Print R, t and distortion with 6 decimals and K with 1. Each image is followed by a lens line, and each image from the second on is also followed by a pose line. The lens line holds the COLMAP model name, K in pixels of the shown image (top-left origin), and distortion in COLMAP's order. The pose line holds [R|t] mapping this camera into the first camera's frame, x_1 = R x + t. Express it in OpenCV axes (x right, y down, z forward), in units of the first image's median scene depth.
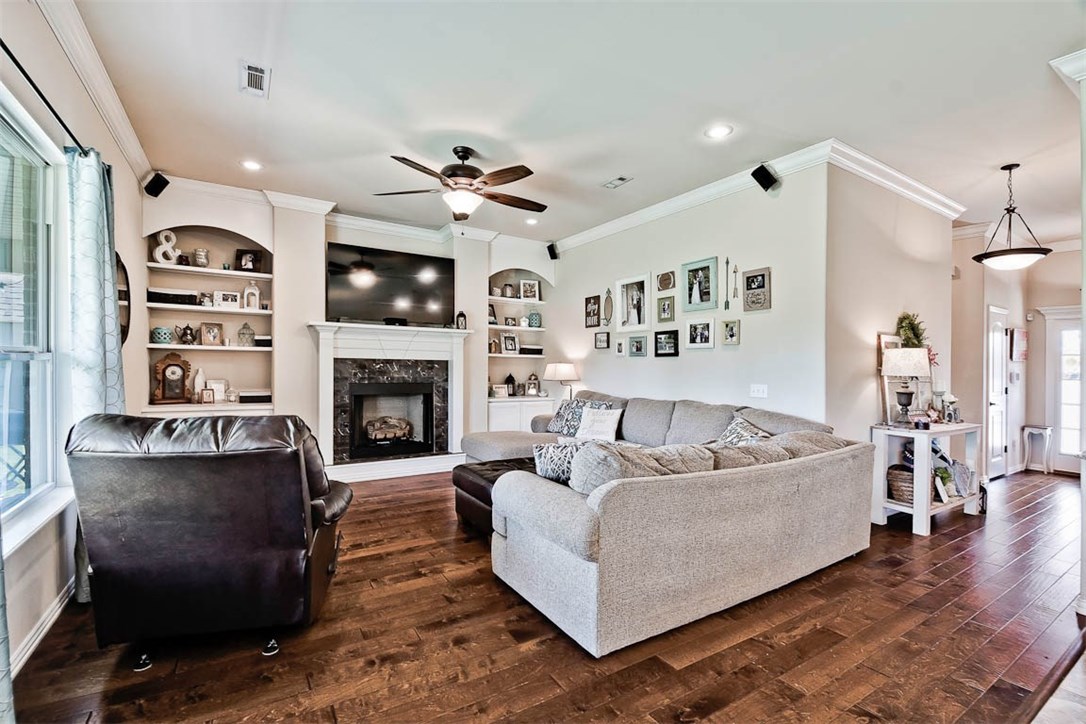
lens RADIAL K [[483.8, 0, 550.0], [0, 483.8, 352.7], [0, 0, 1]] dist [-0.001240, -0.005285]
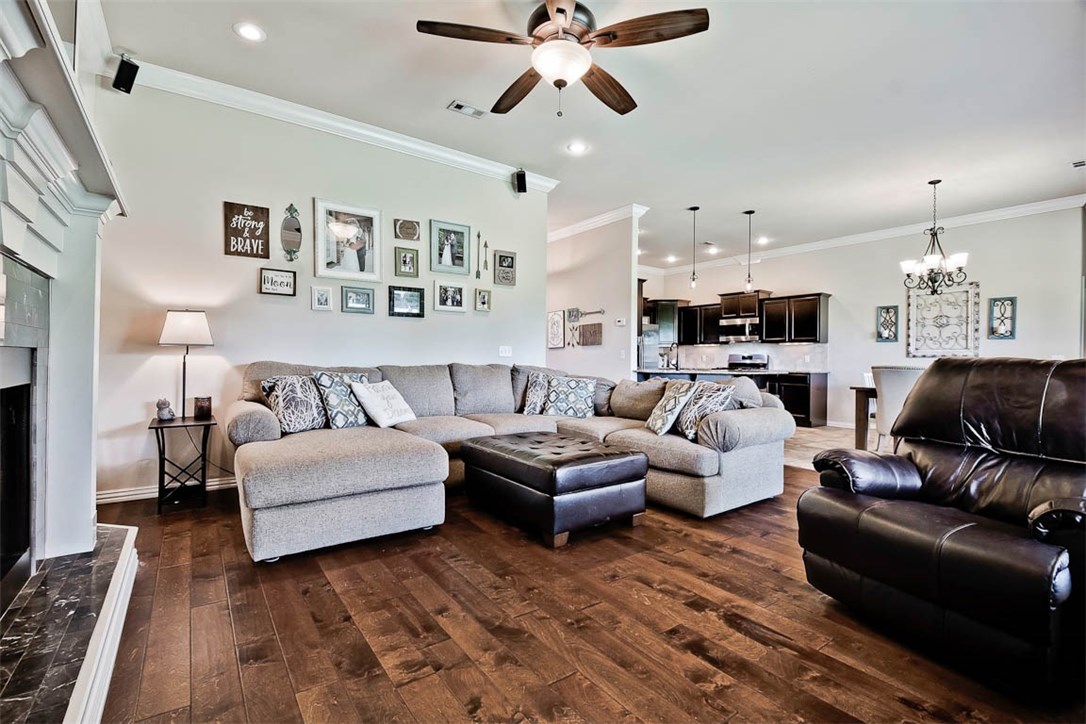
lens RADIAL K [[483.8, 0, 530.5], [0, 483.8, 355.2], [0, 0, 1]] dist [-0.001240, -0.005285]
pose [[-0.054879, -0.010749, 0.998435, -0.721646], [-0.040529, 0.999142, 0.008529, 0.068290], [-0.997670, -0.039998, -0.055267, 0.918001]]
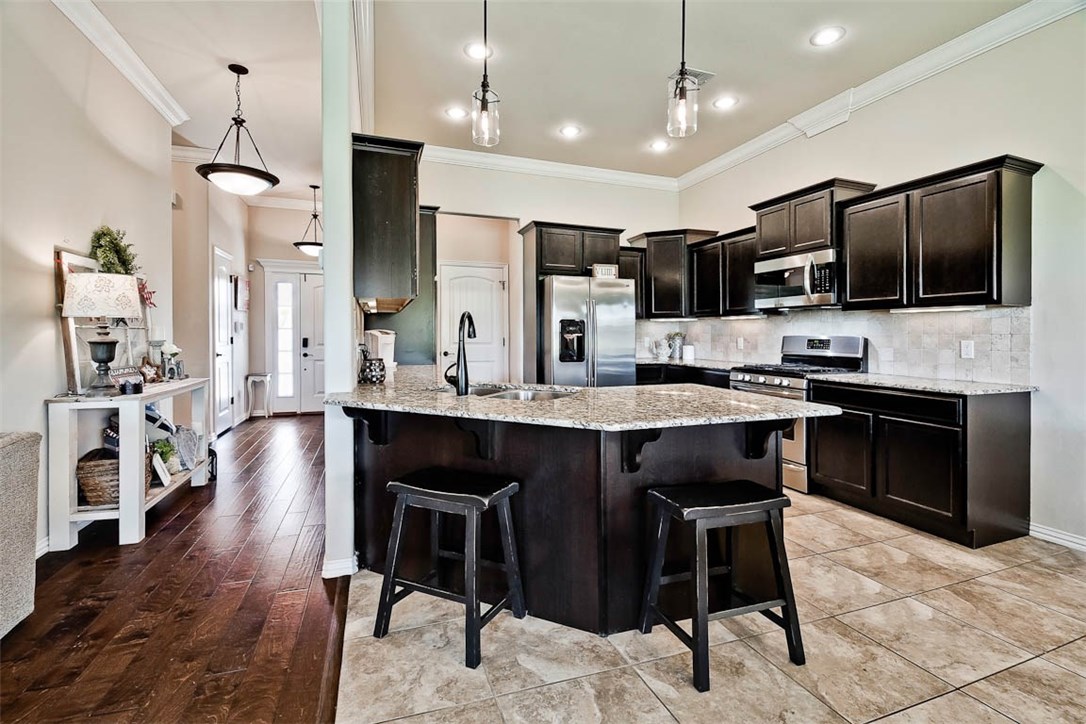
lens RADIAL K [[483.8, 0, 548.3], [0, 483.8, 350.6], [0, 0, 1]] dist [-0.001240, -0.005285]
pose [[0.224076, -0.047513, 0.973413, 0.203864], [-0.027717, 0.998096, 0.055098, 0.037389], [-0.974178, -0.039326, 0.222332, 0.229313]]
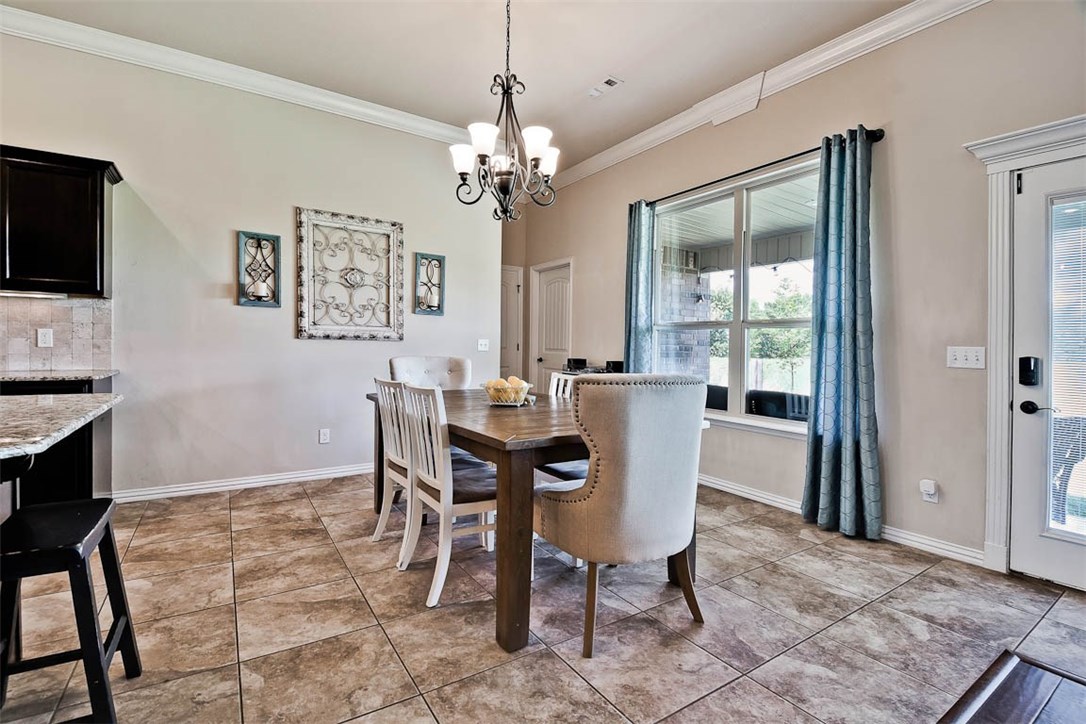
lens RADIAL K [[483.8, 0, 547.1], [0, 483.8, 351.8], [0, 0, 1]] dist [-0.001240, -0.005285]
pose [[-0.999115, -0.041924, -0.003539, 0.316281], [-0.041849, 0.998937, -0.019323, 0.059277], [0.004346, -0.019158, -0.999807, 0.451701]]
